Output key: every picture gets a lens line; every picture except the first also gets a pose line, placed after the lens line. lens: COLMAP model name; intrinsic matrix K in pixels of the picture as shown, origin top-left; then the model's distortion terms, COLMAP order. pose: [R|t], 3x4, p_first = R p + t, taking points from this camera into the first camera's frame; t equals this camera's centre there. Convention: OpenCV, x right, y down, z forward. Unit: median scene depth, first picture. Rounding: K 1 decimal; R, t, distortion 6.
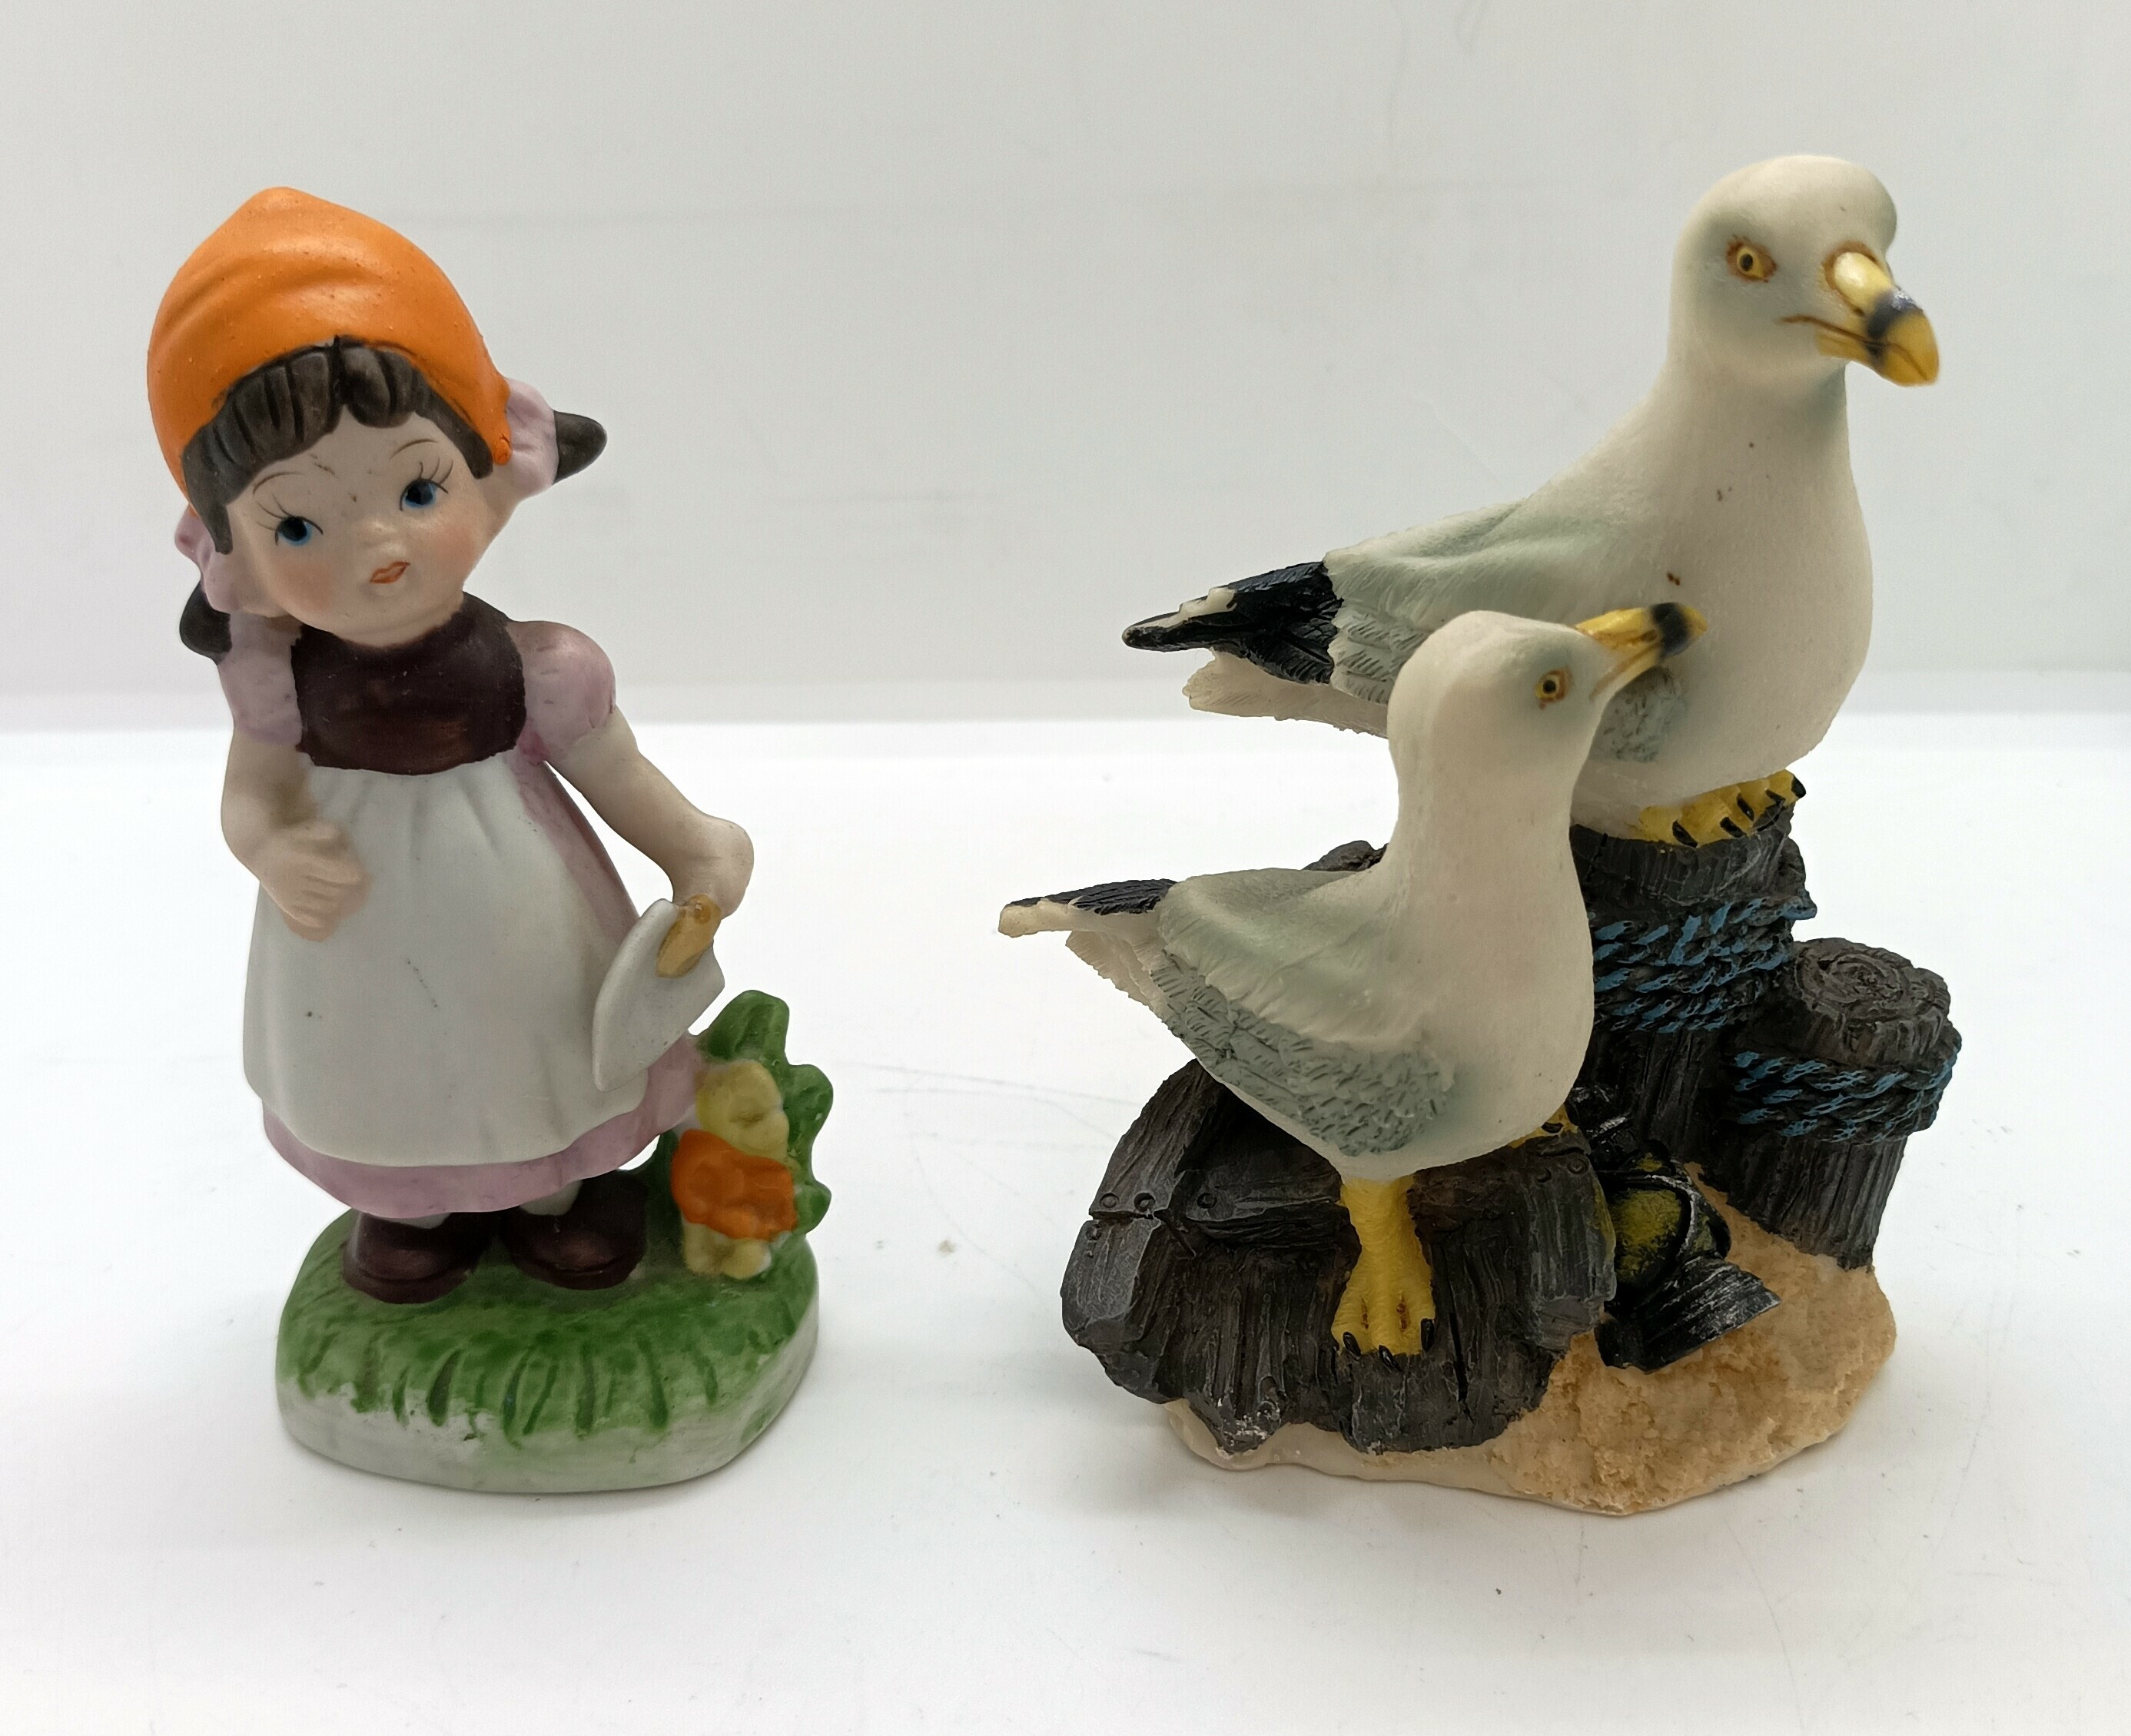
lens RADIAL K [[2318.1, 0, 1059.5], [0, 2318.1, 863.7], [0, 0, 1]] dist [-0.027655, 0.000000]
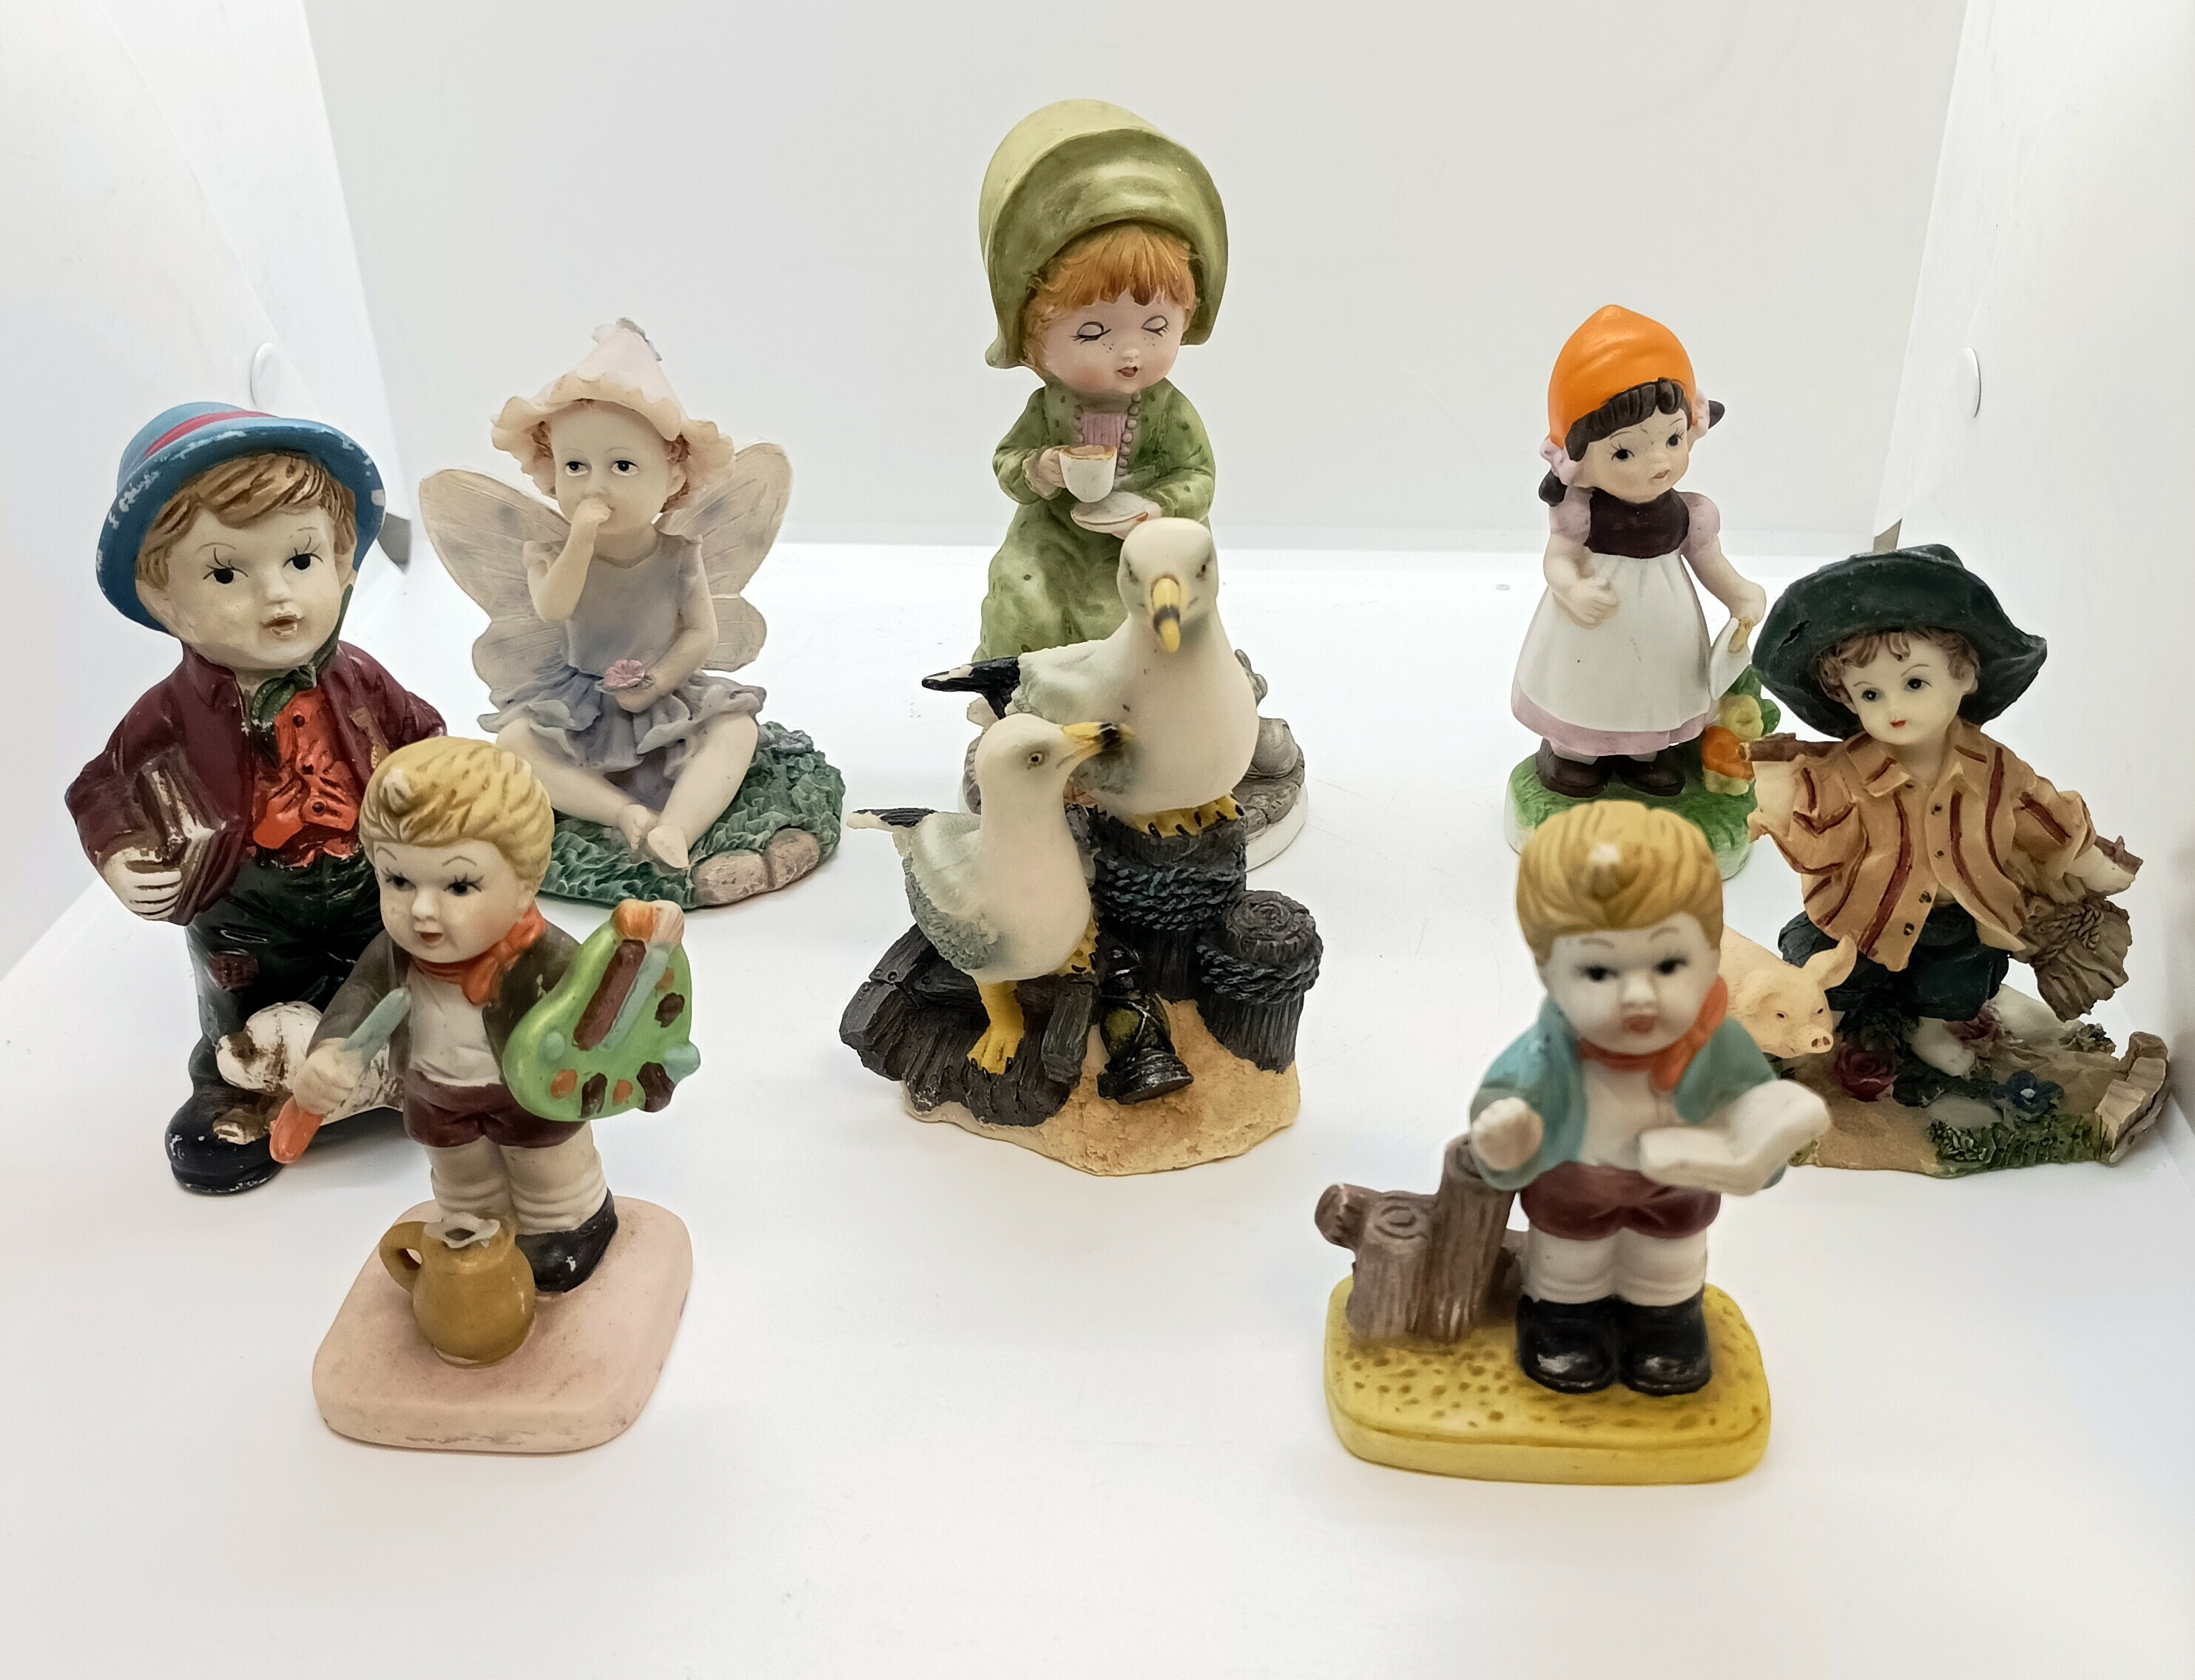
lens RADIAL K [[2174.9, 0, 1080.2], [0, 2174.9, 799.7], [0, 0, 1]] dist [-0.008173, 0.000000]
pose [[0.987615, 0.056530, -0.146356, -0.465316], [-0.042418, 0.994300, 0.097813, 0.011158], [0.151051, -0.090394, 0.984384, -1.142840]]
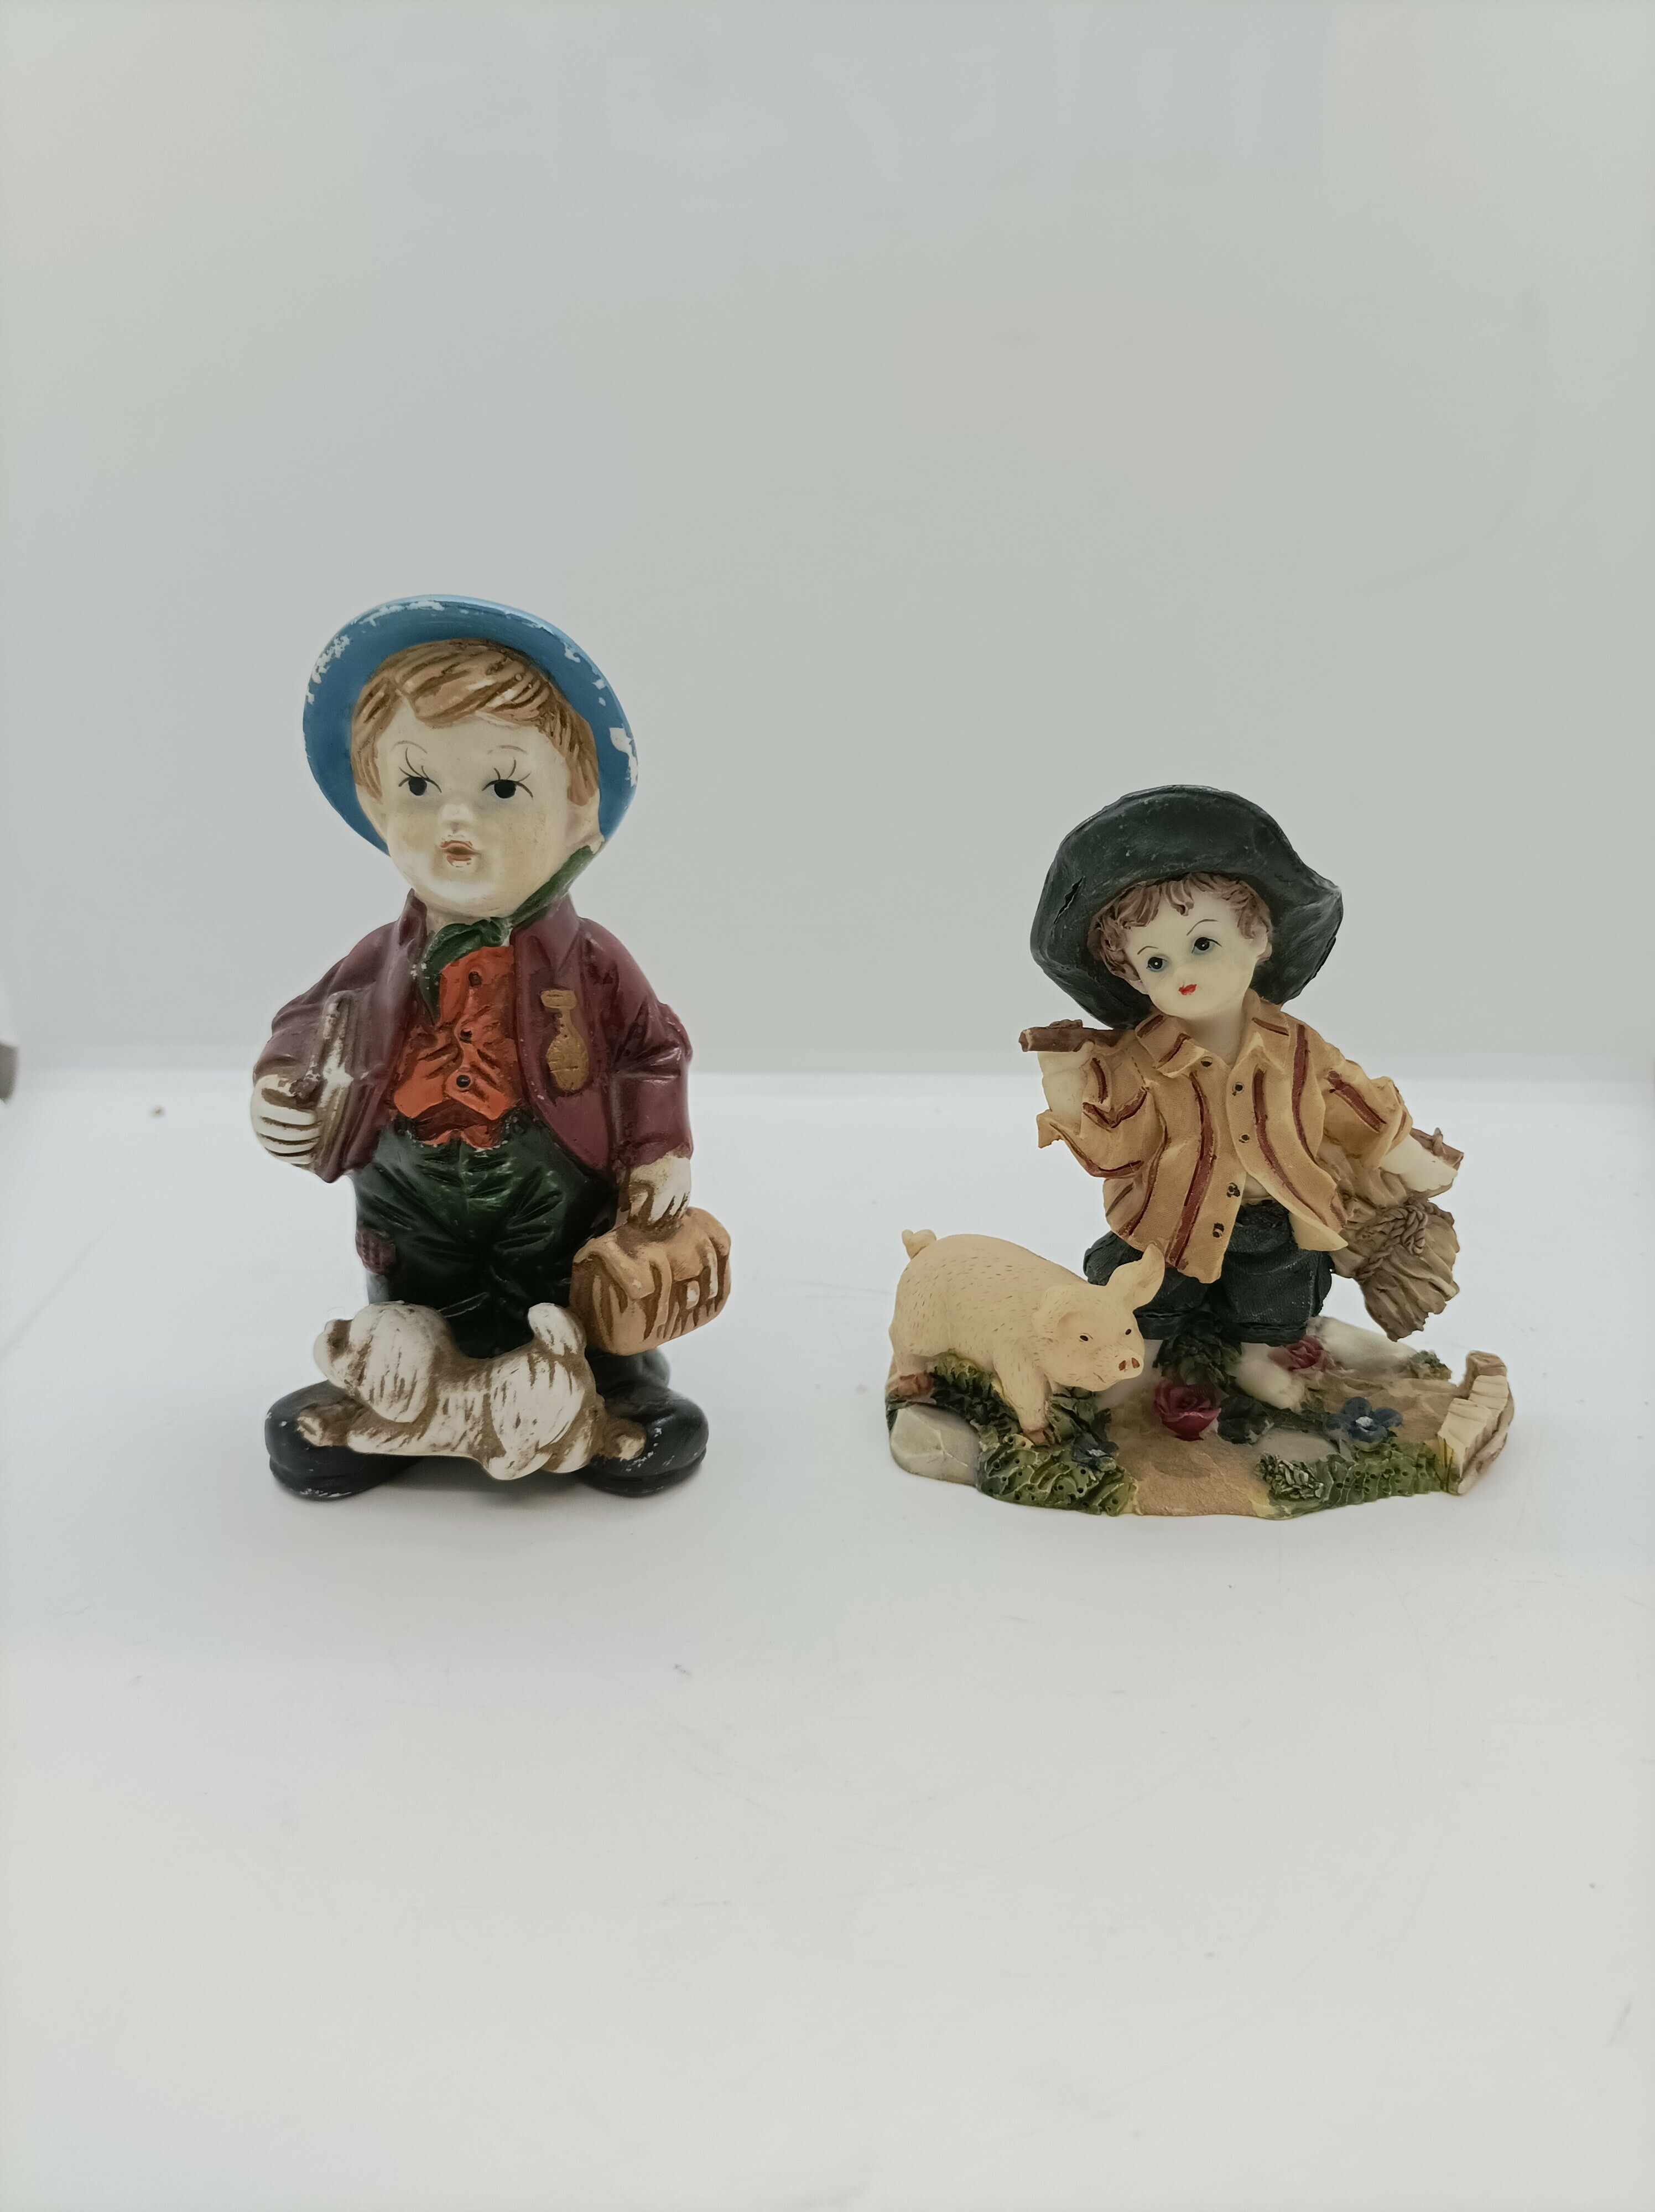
lens RADIAL K [[1695.2, 0, 822.5], [0, 1695.2, 1110.5], [0, 0, 1]] dist [0.000401, -0.004692]
pose [[0.999094, 0.012882, -0.040567, -0.298423], [-0.014506, 0.999095, -0.039995, 0.213391], [0.040015, 0.040547, 0.998376, -0.575748]]
